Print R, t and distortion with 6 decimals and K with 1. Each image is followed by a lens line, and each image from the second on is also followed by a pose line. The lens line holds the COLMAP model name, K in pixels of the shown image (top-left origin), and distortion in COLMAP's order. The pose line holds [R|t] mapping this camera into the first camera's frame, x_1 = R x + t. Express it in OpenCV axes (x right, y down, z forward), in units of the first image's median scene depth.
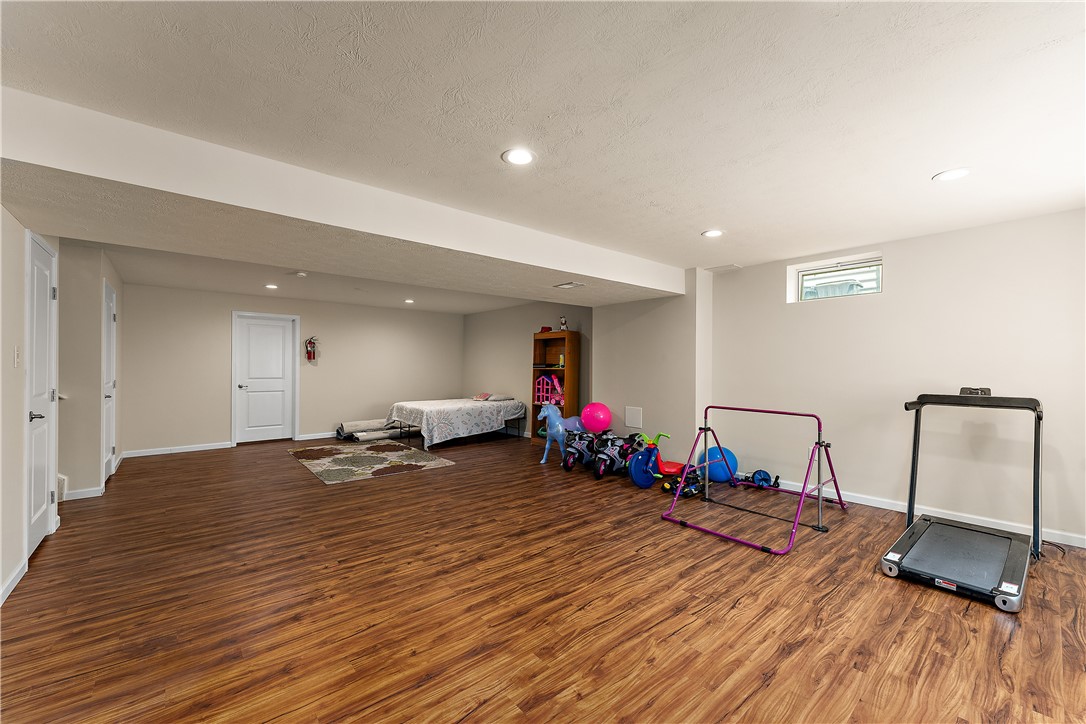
lens RADIAL K [[437.0, 0, 542.4], [0, 437.0, 365.5], [0, 0, 1]] dist [0.001925, 0.000268]
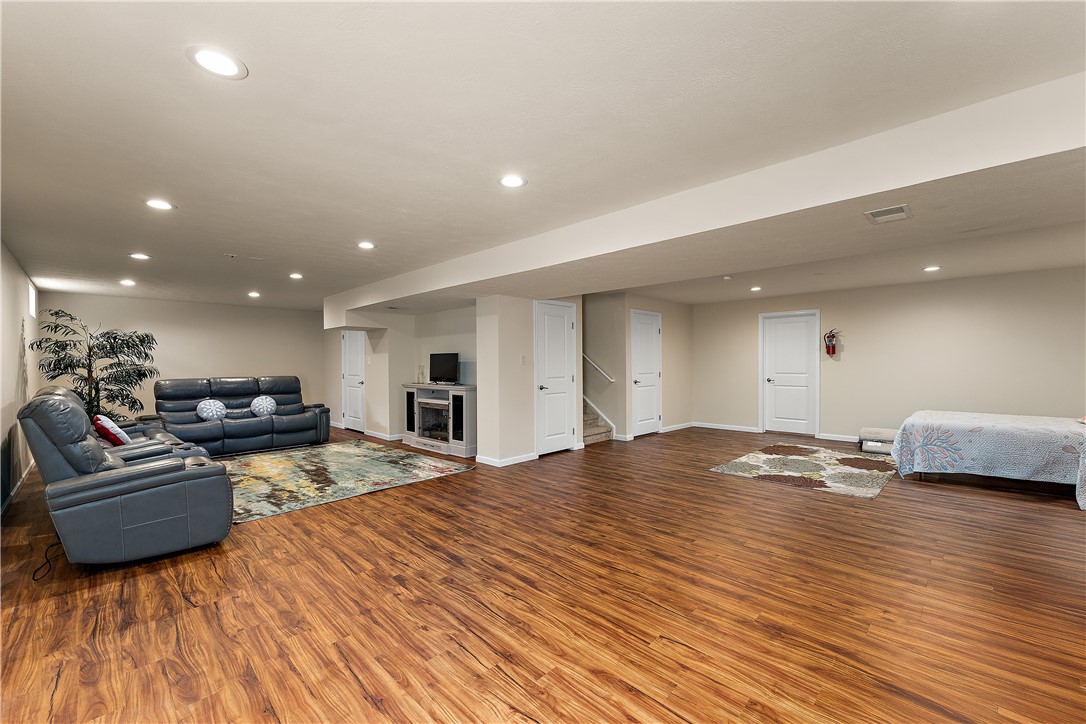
lens RADIAL K [[437.0, 0, 541.8], [0, 437.0, 362.3], [0, 0, 1]] dist [0.001925, 0.000268]
pose [[0.086071, -0.004594, -0.996278, 0.878969], [0.009647, 0.999946, -0.003778, 0.001312], [0.996242, -0.009286, 0.086110, 0.763257]]
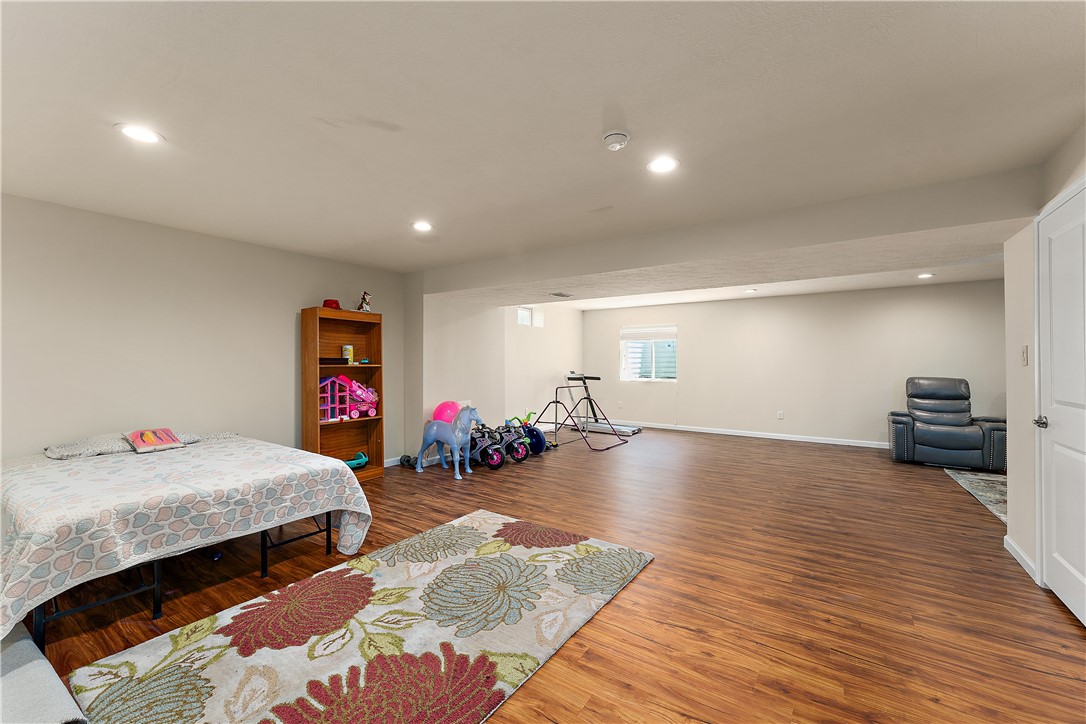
lens RADIAL K [[437.0, 0, 547.8], [0, 437.0, 362.5], [0, 0, 1]] dist [0.001925, 0.000268]
pose [[-0.270465, -0.002263, 0.962727, -1.617635], [-0.004760, 0.999988, 0.001014, 0.001143], [-0.962718, -0.004308, -0.270473, 2.038031]]
